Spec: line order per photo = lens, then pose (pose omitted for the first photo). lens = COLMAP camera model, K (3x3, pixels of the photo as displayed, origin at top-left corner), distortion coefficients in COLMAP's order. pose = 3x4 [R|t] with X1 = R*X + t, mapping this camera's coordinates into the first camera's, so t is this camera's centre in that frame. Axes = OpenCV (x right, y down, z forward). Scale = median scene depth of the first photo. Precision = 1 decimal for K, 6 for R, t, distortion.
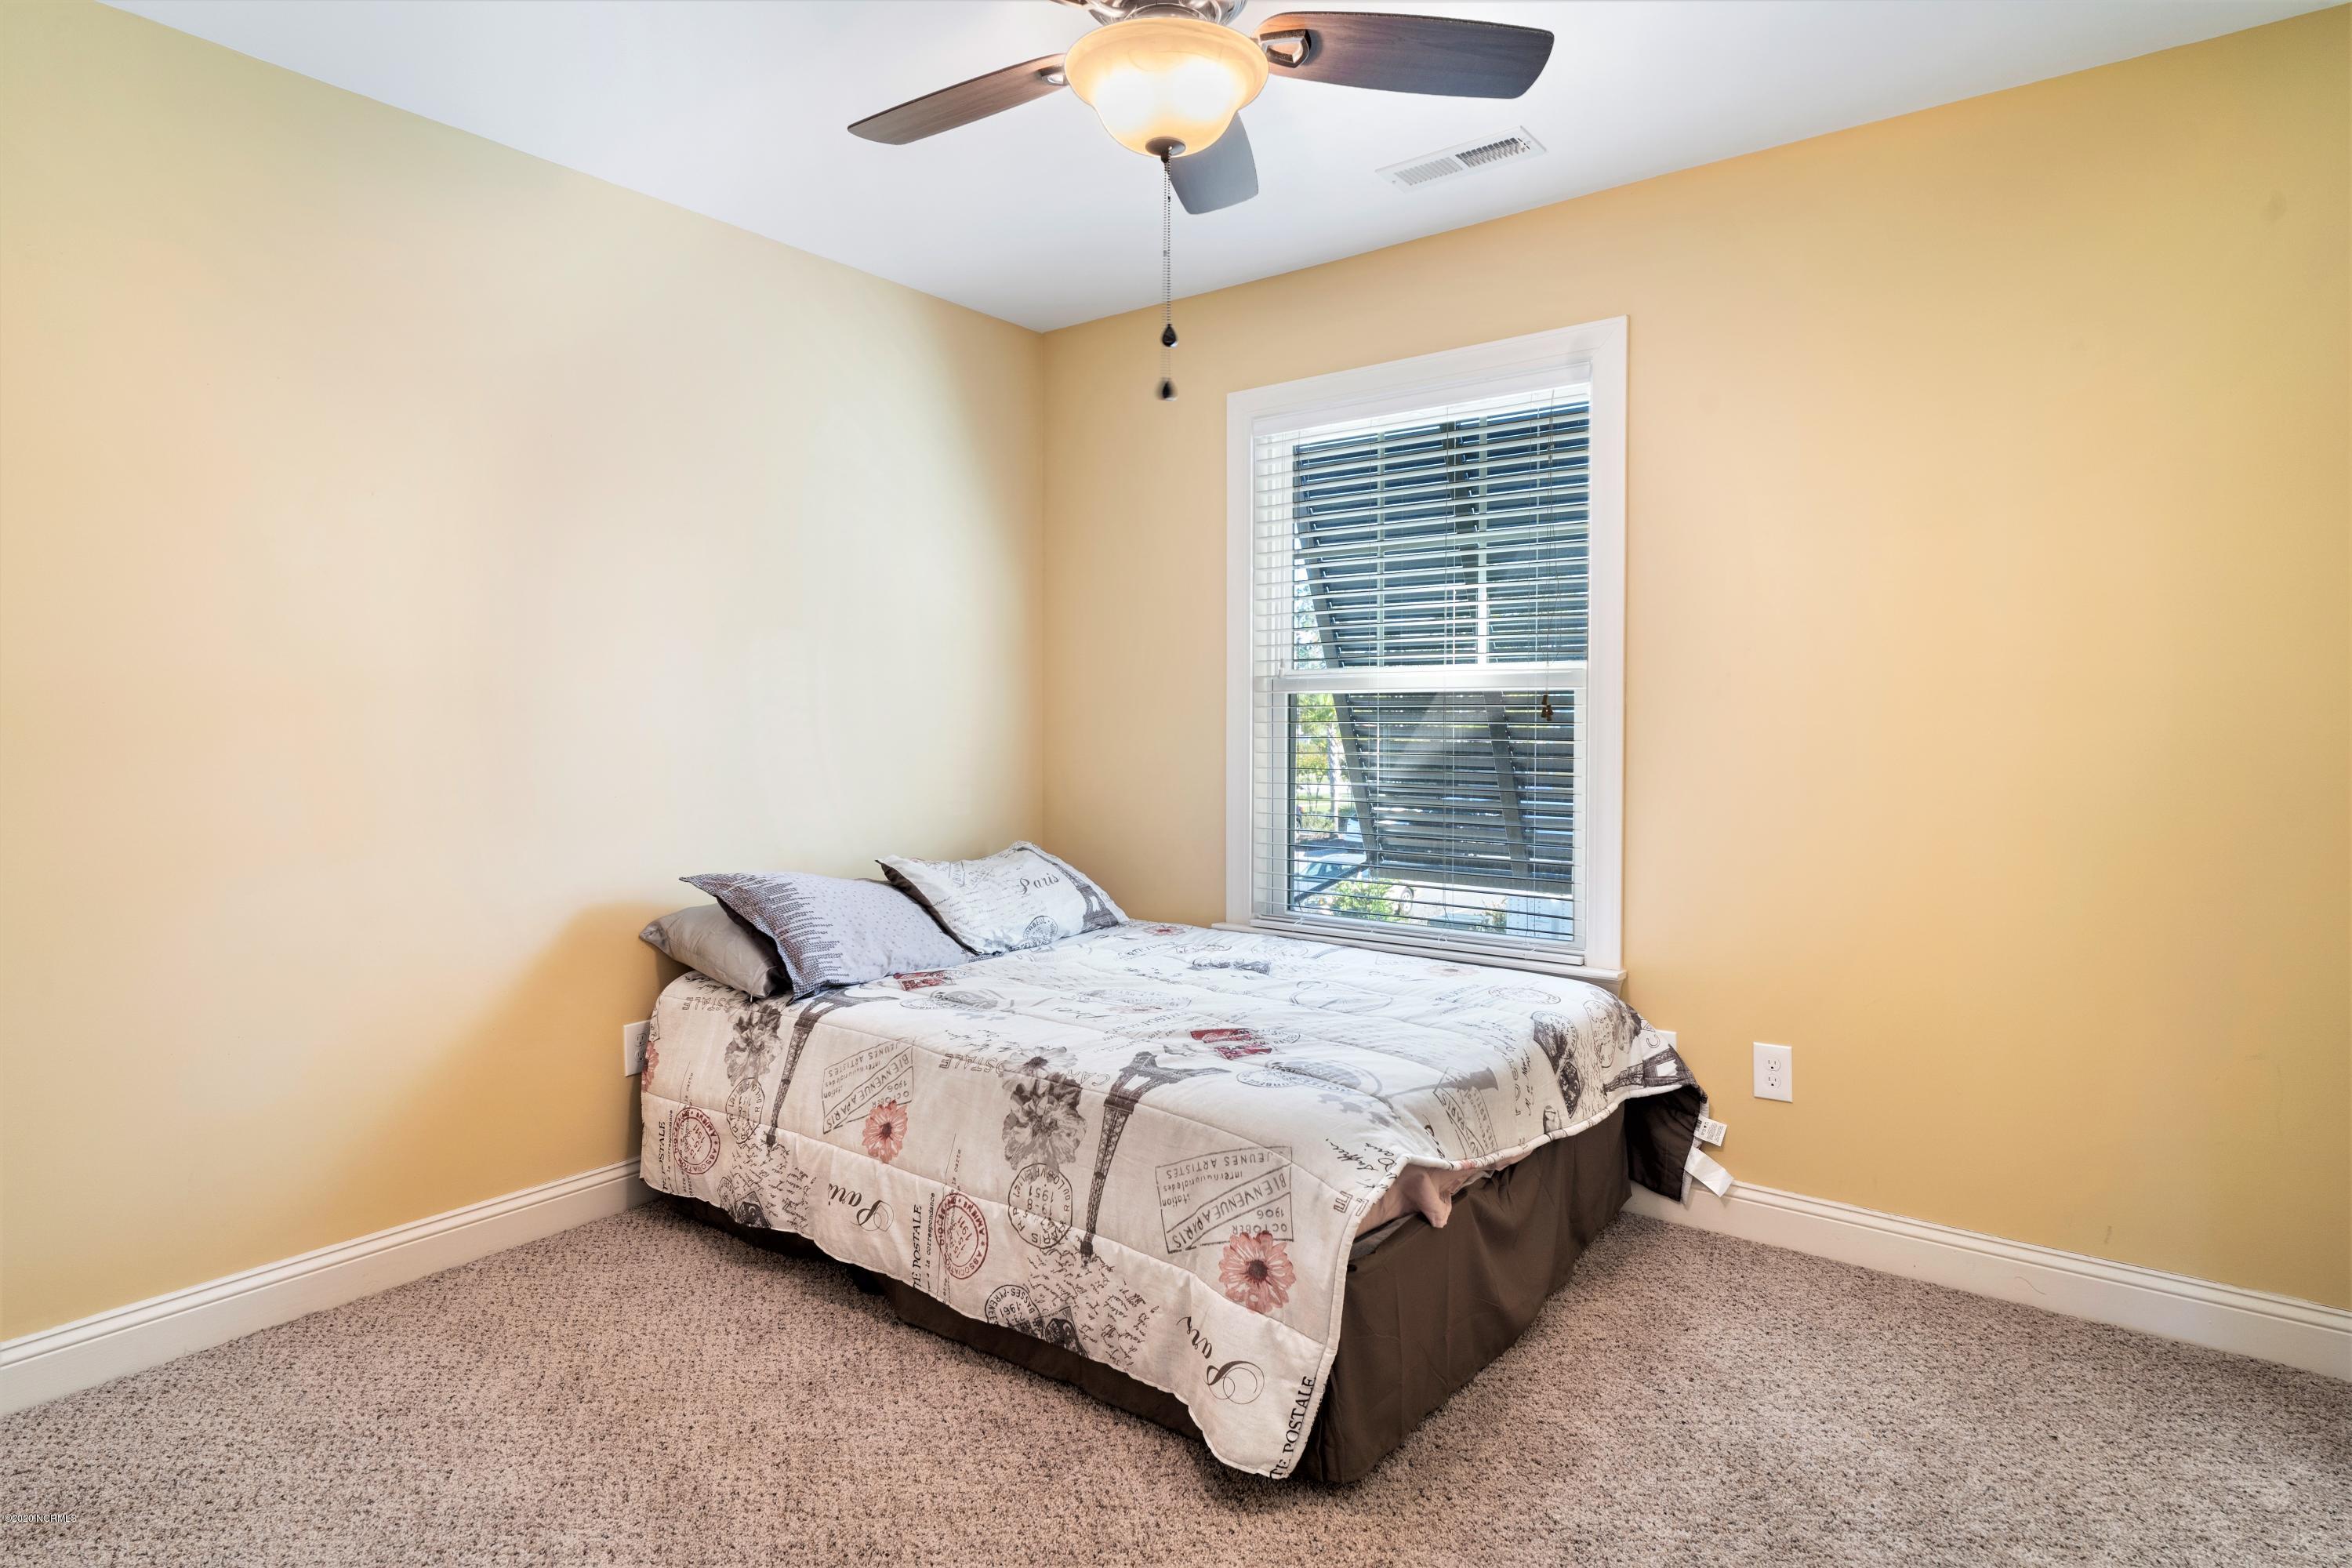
lens RADIAL K [[1252.8, 0, 1181.4], [0, 1252.8, 762.9], [0, 0, 1]] dist [-0.002065, 0.000157]
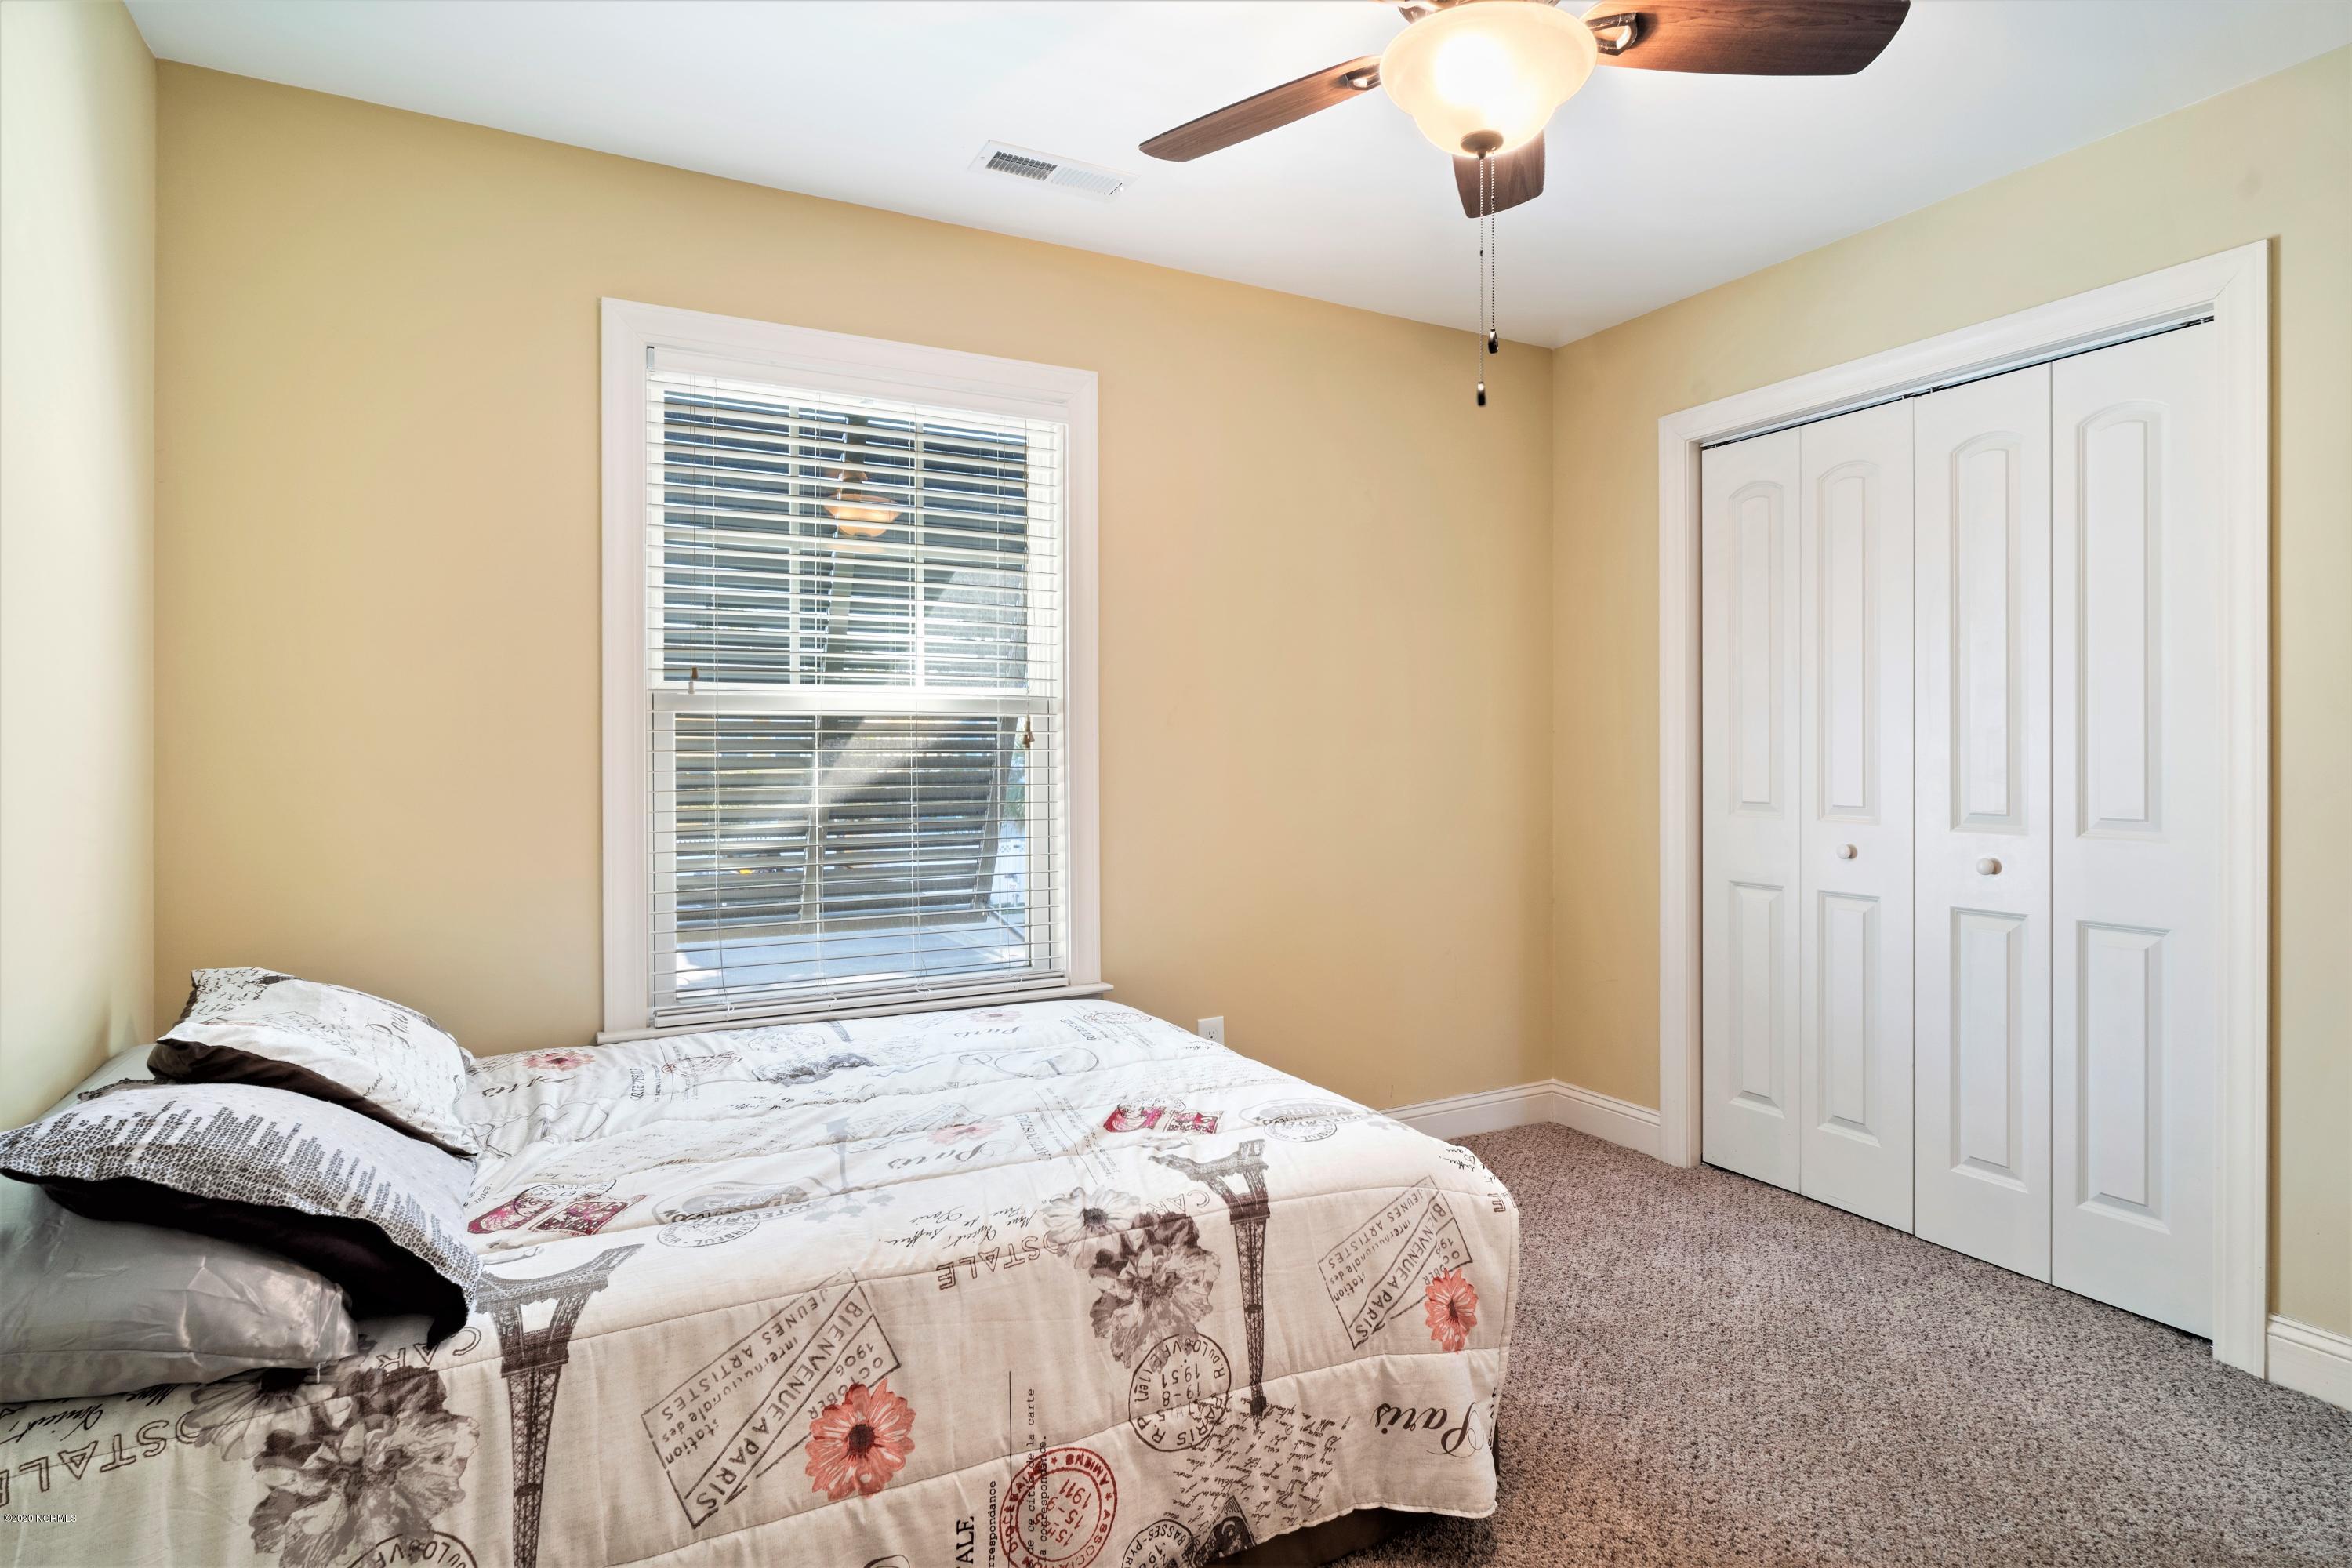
lens RADIAL K [[1228.1, 0, 1177.8], [0, 1228.1, 750.4], [0, 0, 1]] dist [-0.002093, -0.000442]
pose [[0.411920, -0.002826, 0.911216, -0.762904], [0.033483, 0.999367, -0.012037, -0.020949], [-0.910605, 0.035468, 0.411754, 0.669276]]
